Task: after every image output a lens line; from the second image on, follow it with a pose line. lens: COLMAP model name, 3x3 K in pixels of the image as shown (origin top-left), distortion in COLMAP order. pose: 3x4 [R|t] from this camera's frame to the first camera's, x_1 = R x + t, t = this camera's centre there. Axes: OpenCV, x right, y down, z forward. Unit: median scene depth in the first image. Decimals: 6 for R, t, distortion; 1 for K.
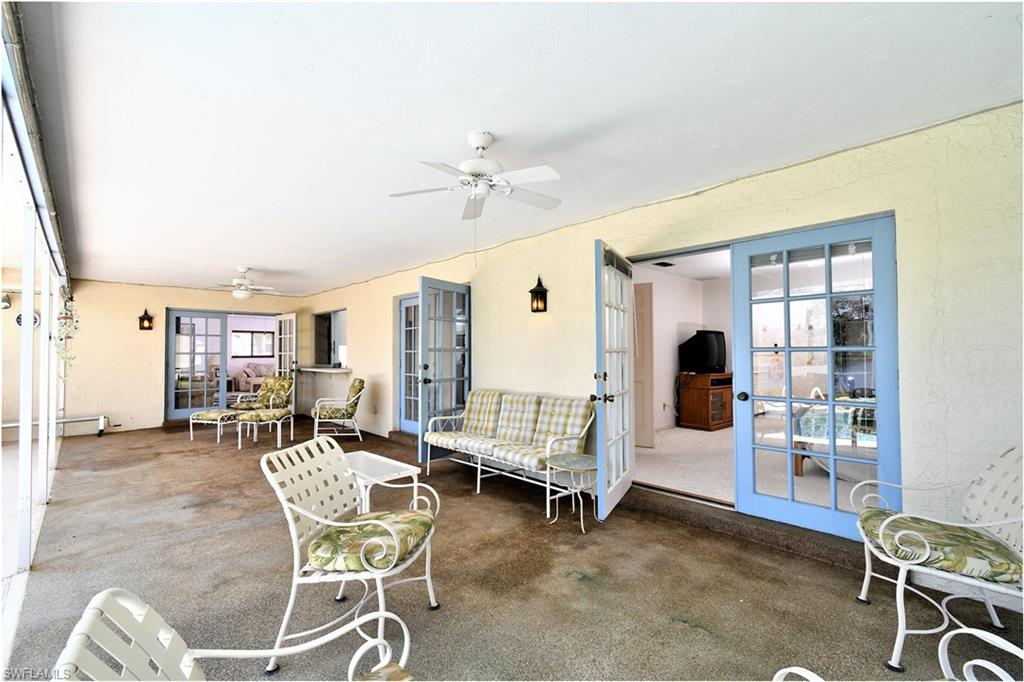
lens RADIAL K [[450.8, 0, 512.0], [0, 450.8, 341.0], [0, 0, 1]] dist [0.003553, -0.000052]
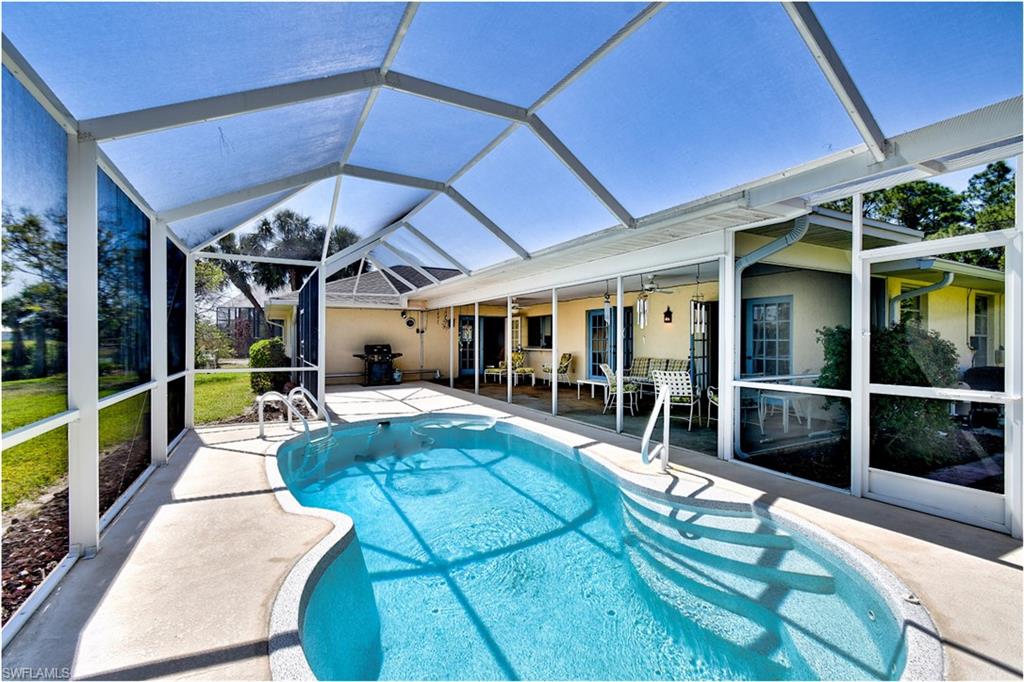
lens RADIAL K [[450.8, 0, 512.0], [0, 450.8, 341.0], [0, 0, 1]] dist [0.003553, -0.000052]
pose [[0.962080, 0.008561, -0.272632, -0.073810], [-0.001215, 0.999632, 0.027100, -0.031376], [0.272764, -0.025741, 0.961737, -1.367336]]
